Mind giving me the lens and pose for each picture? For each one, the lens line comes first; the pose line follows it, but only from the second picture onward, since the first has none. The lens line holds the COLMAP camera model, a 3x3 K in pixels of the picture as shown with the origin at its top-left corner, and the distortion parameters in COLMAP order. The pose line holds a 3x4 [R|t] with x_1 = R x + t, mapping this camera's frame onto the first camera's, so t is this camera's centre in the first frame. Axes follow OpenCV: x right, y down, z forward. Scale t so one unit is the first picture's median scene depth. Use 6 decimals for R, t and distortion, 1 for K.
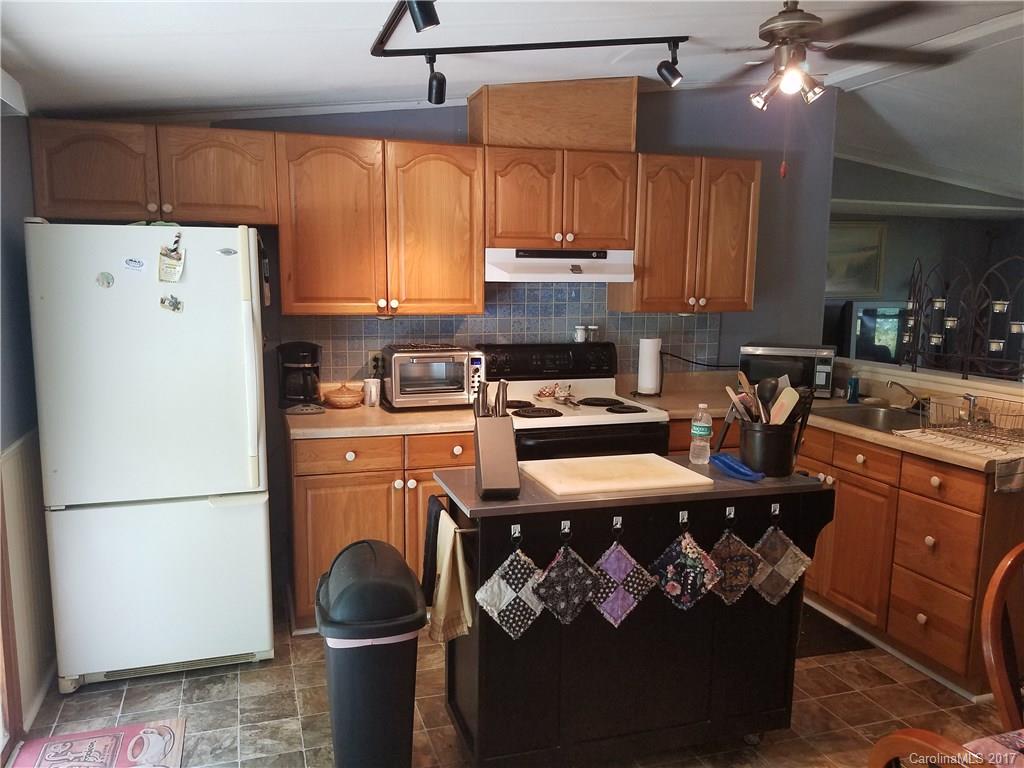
lens RADIAL K [[792.8, 0, 504.7], [0, 792.8, 399.3], [0, 0, 1]] dist [0.079534, -0.149277]
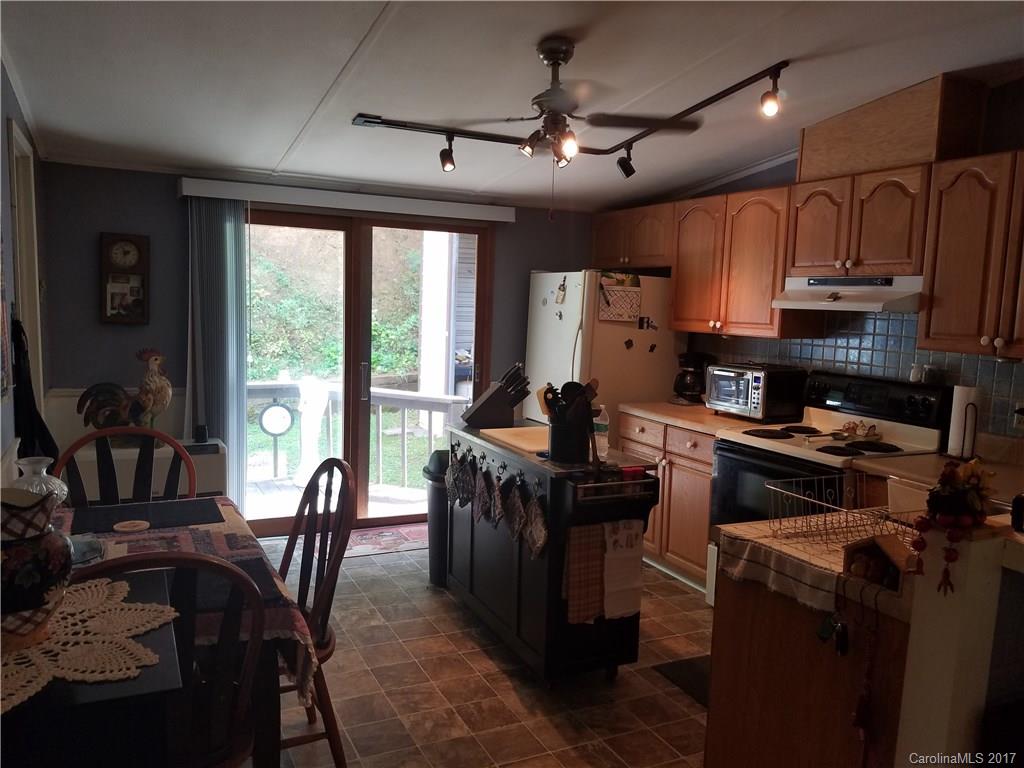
lens RADIAL K [[792.8, 0, 504.7], [0, 792.8, 399.3], [0, 0, 1]] dist [0.079534, -0.149277]
pose [[0.146570, 0.122031, -0.981644, 1.008033], [-0.178914, 0.979265, 0.095022, -0.064018], [0.972886, 0.161702, 0.165364, 0.478060]]
